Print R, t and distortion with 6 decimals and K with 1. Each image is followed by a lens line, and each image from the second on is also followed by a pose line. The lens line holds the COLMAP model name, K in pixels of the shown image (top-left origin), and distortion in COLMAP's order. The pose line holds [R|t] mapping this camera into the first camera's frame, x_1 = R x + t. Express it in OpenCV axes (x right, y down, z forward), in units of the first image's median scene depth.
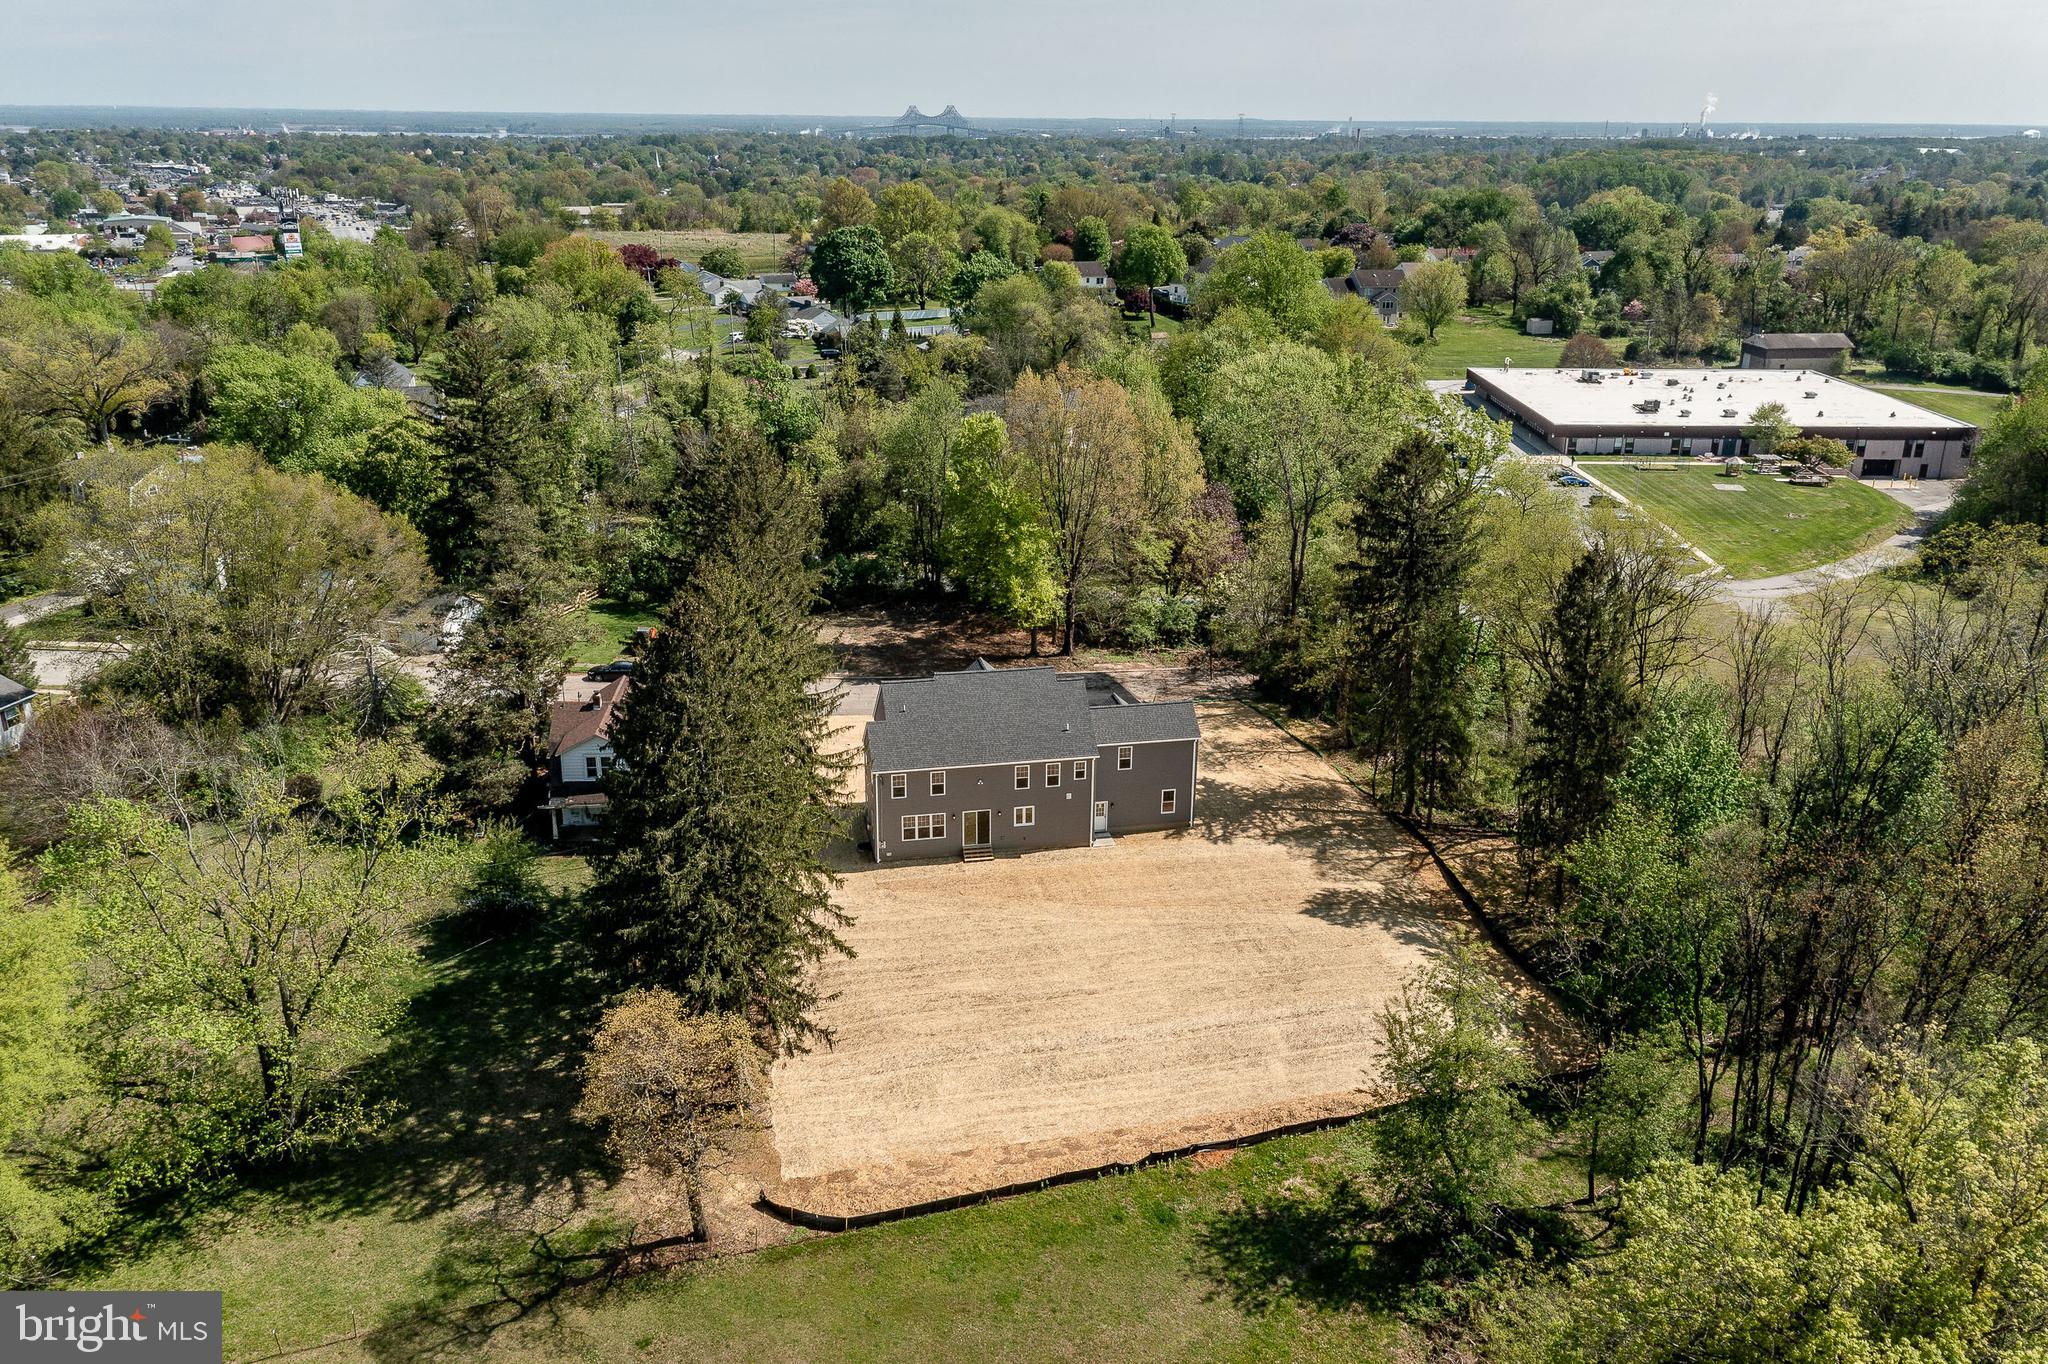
lens RADIAL K [[1660.0, 0, 1039.8], [0, 1660.0, 683.4], [0, 0, 1]] dist [0.005922, 0.025017]
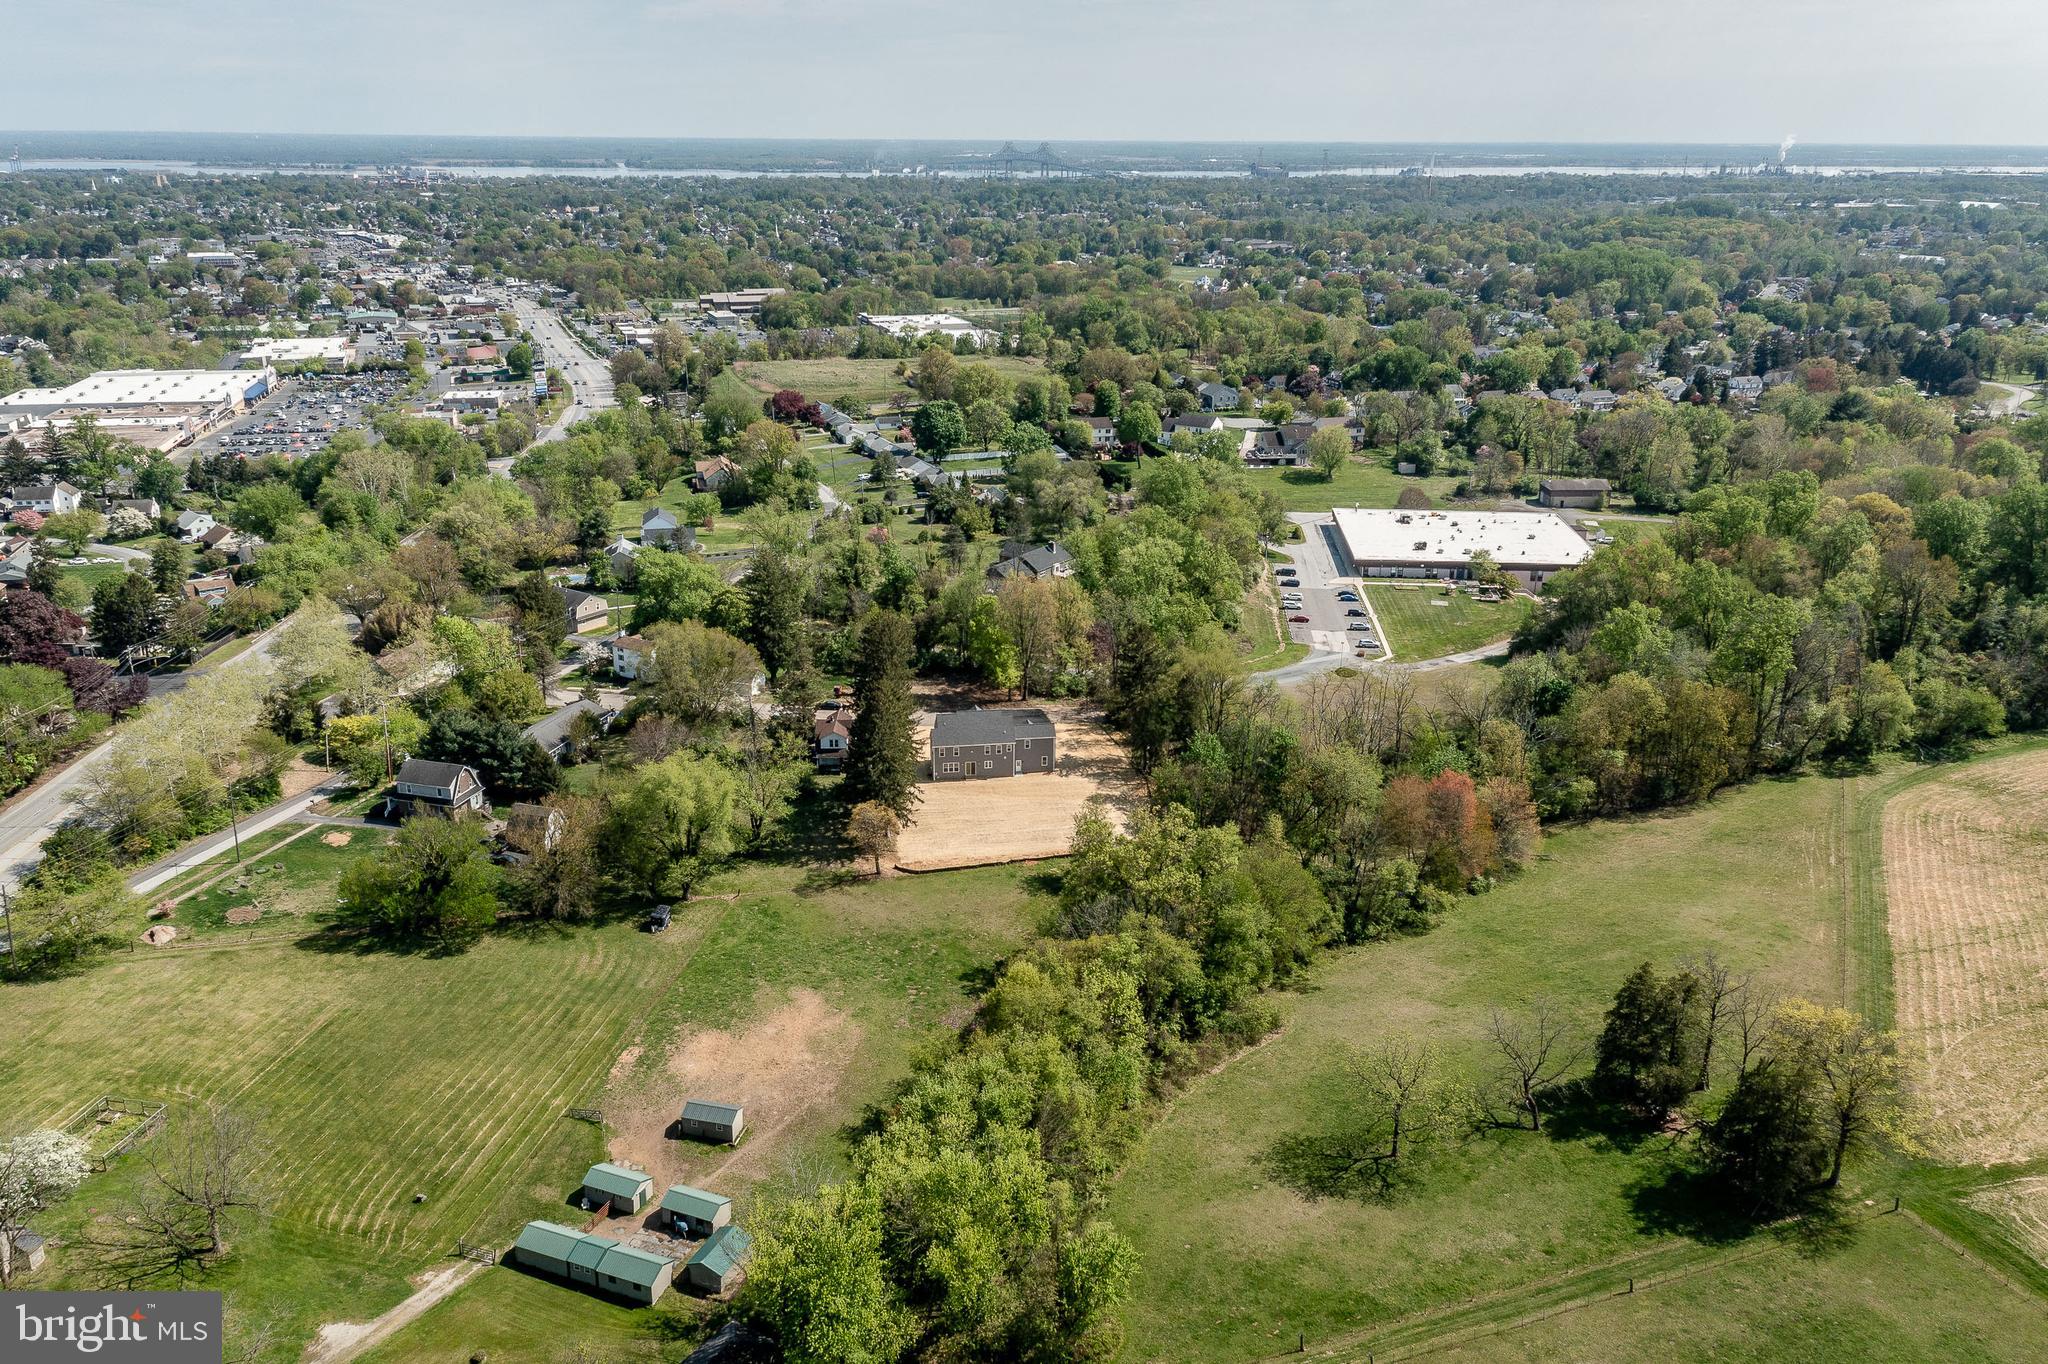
lens RADIAL K [[1660.0, 0, 1020.4], [0, 1660.0, 683.5], [0, 0, 1]] dist [0.005922, 0.025017]
pose [[0.997700, 0.015993, -0.065871, 0.215099], [-0.016504, 0.999838, -0.007223, -0.033345], [0.065744, 0.008294, 0.997802, -1.668459]]
